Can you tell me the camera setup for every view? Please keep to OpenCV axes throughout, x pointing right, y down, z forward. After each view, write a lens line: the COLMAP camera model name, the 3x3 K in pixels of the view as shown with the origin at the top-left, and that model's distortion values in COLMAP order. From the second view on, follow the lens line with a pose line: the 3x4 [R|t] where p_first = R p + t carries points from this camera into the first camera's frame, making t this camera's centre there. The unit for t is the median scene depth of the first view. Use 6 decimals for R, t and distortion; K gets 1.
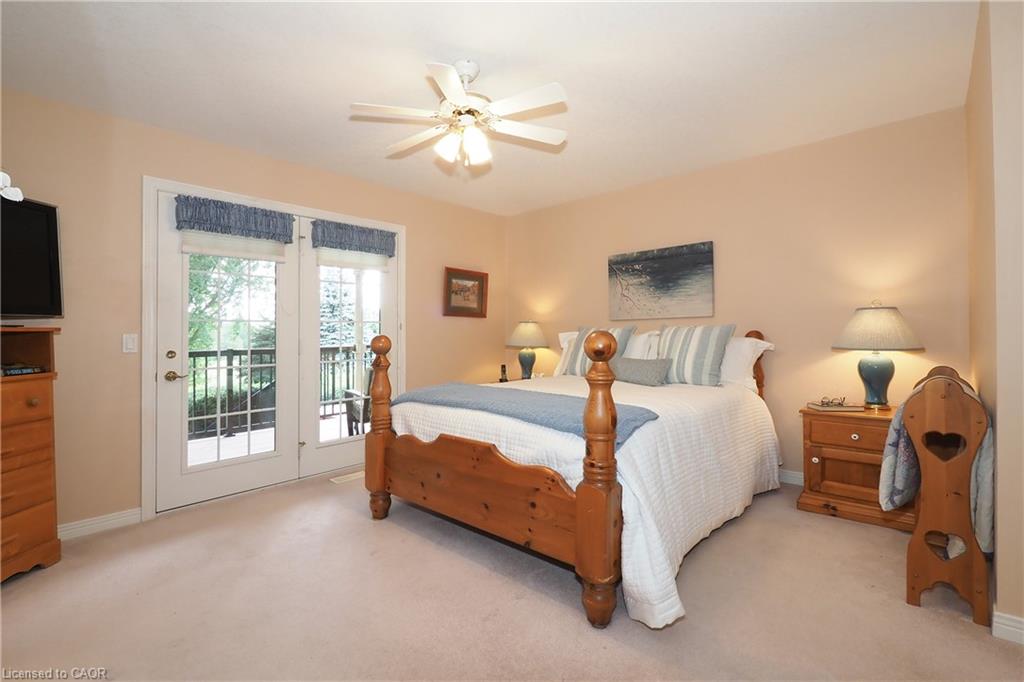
lens RADIAL K [[420.3, 0, 512.0], [0, 420.3, 341.0], [0, 0, 1]] dist [-0.001158, 0.000247]
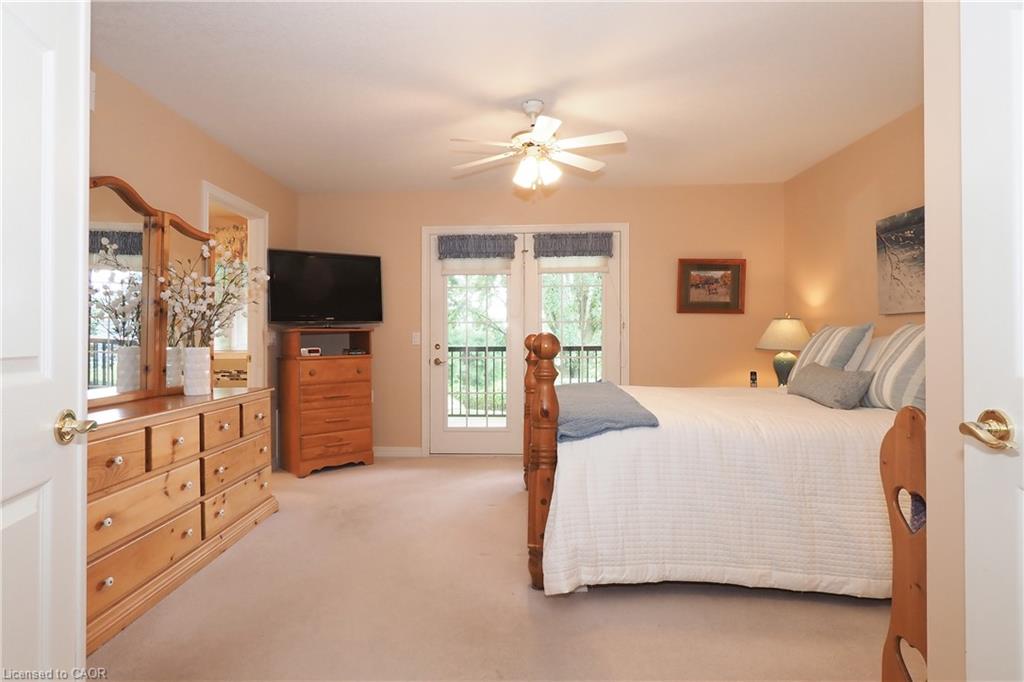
lens RADIAL K [[498.6, 0, 512.0], [0, 498.6, 341.0], [0, 0, 1]] dist [0.001702, 0.000122]
pose [[0.686564, 0.017246, -0.726865, 0.487883], [-0.015862, 0.999836, 0.008739, -0.004771], [0.726897, 0.005530, 0.686725, 0.007474]]
